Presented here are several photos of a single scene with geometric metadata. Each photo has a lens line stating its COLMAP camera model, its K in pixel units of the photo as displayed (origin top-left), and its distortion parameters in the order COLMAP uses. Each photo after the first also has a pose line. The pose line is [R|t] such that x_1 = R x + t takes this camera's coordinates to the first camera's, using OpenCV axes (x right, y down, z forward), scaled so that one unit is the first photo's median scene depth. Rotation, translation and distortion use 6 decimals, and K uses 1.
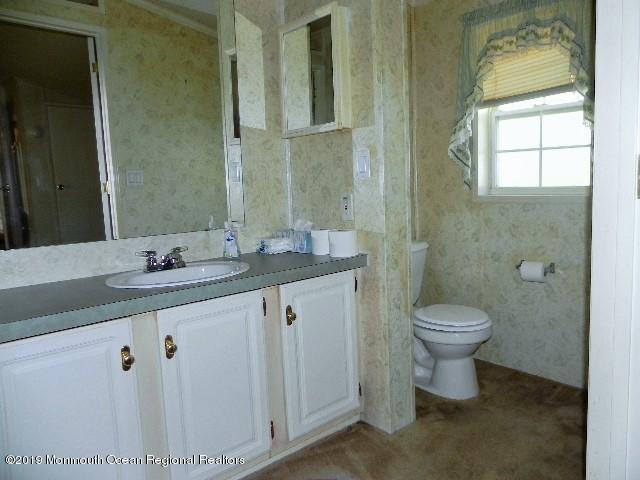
lens RADIAL K [[480.8, 0, 334.1], [0, 480.8, 237.0], [0, 0, 1]] dist [-0.010252, 0.006708]
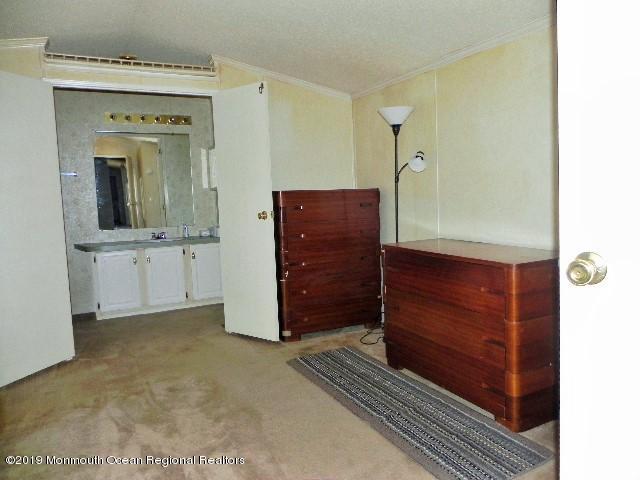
lens RADIAL K [[480.8, 0, 334.1], [0, 480.8, 237.0], [0, 0, 1]] dist [-0.010252, 0.006708]
pose [[0.966020, 0.022803, -0.257461, 1.469528], [-0.025895, 0.999627, -0.008623, 0.053677], [0.257169, 0.014997, 0.966250, -1.581154]]
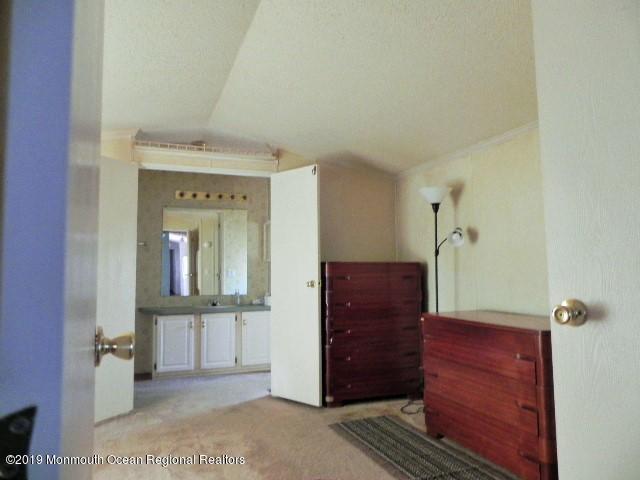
lens RADIAL K [[480.8, 0, 334.1], [0, 480.8, 237.0], [0, 0, 1]] dist [-0.010252, 0.006708]
pose [[0.935289, -0.002939, -0.353873, 1.532128], [-0.060154, 0.984093, -0.167160, 0.104131], [0.348735, 0.177630, 0.920234, -1.727002]]
